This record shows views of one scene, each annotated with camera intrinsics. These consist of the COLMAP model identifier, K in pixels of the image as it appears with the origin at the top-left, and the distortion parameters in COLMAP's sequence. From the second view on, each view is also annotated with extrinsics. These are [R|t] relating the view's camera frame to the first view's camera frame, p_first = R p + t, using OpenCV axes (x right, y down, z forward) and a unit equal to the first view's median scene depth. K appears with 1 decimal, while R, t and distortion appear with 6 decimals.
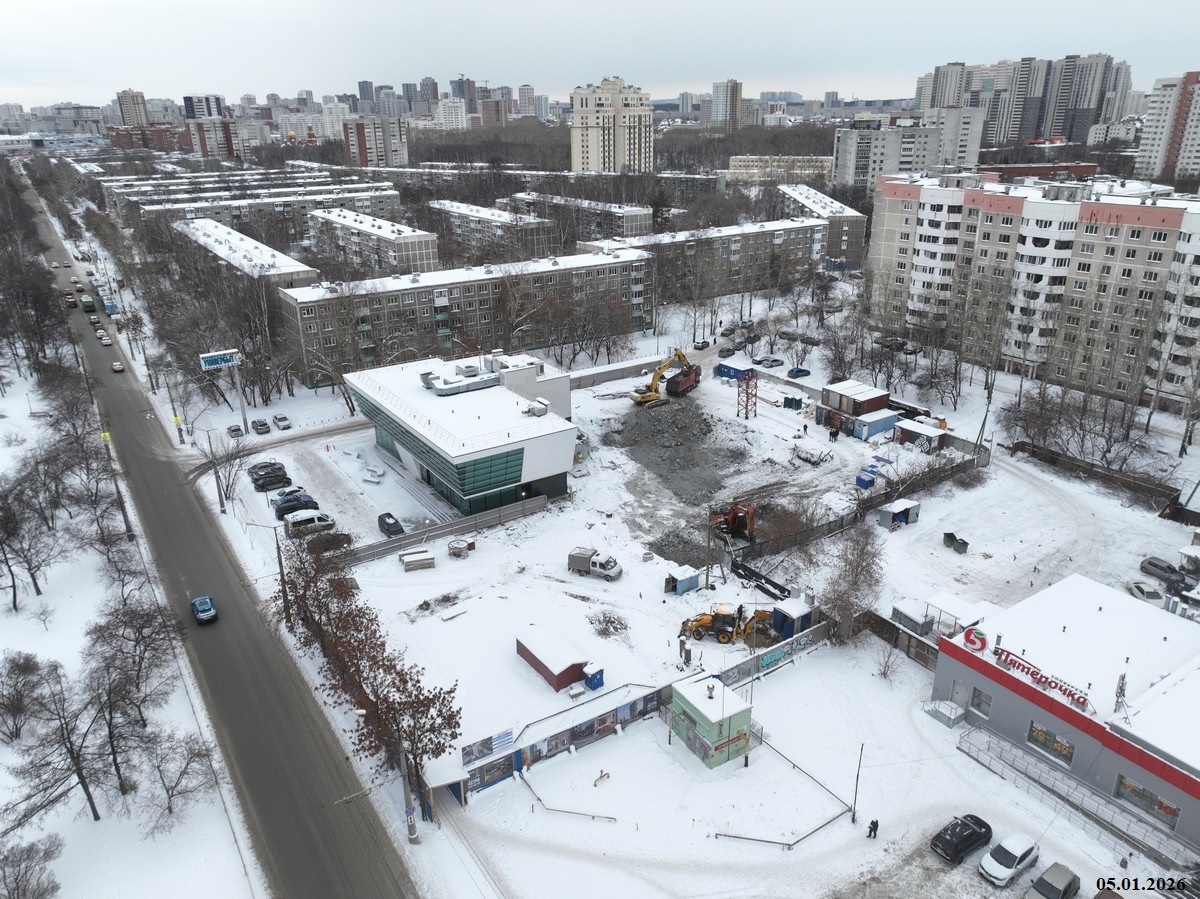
lens RADIAL K [[834.3, 0, 600.0], [0, 834.3, 449.5], [0, 0, 1]] dist [-0.001253, 0.001613]
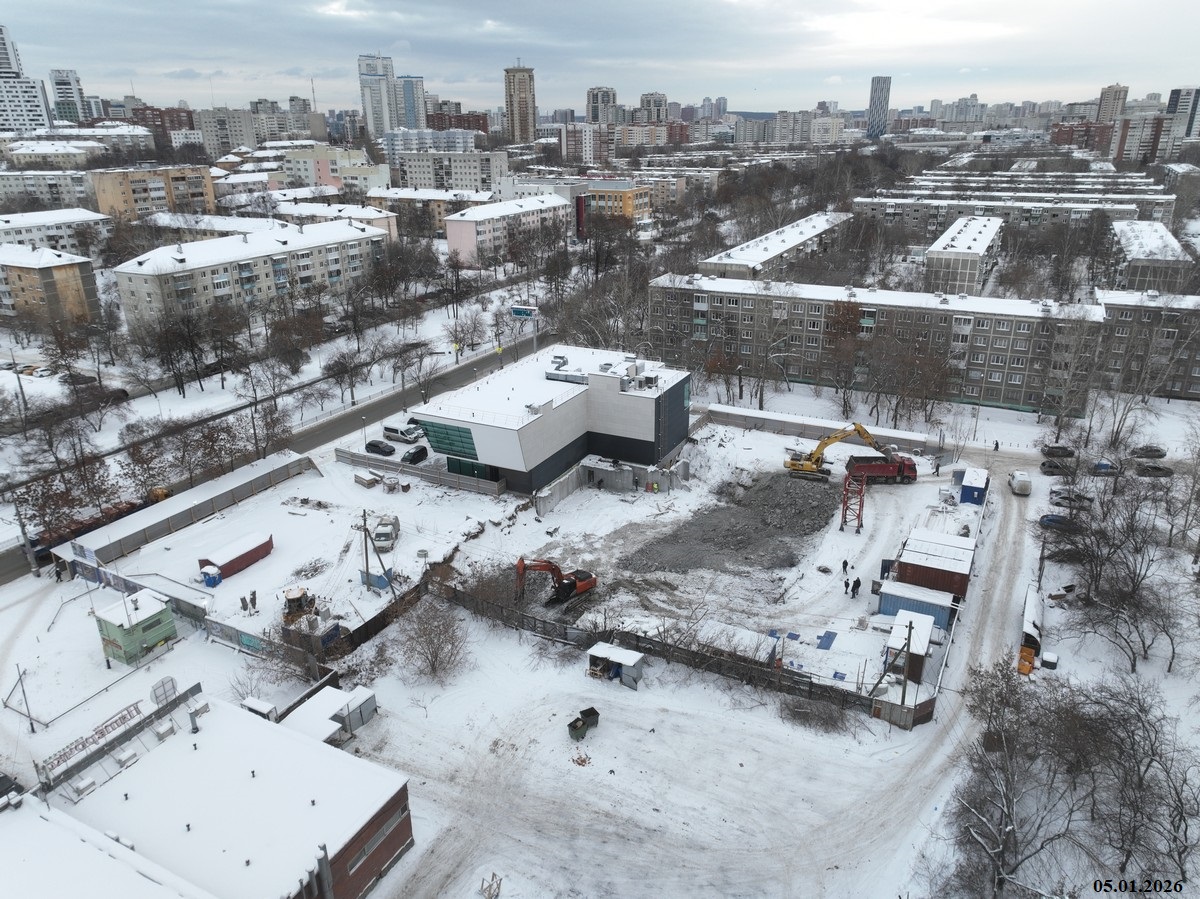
lens RADIAL K [[834.3, 0, 600.0], [0, 834.3, 449.5], [0, 0, 1]] dist [-0.001253, 0.001613]
pose [[0.484959, 0.325865, -0.811558, 0.694273], [-0.321286, 0.929480, 0.181224, -0.180362], [0.813382, 0.172856, 0.555456, 0.419192]]
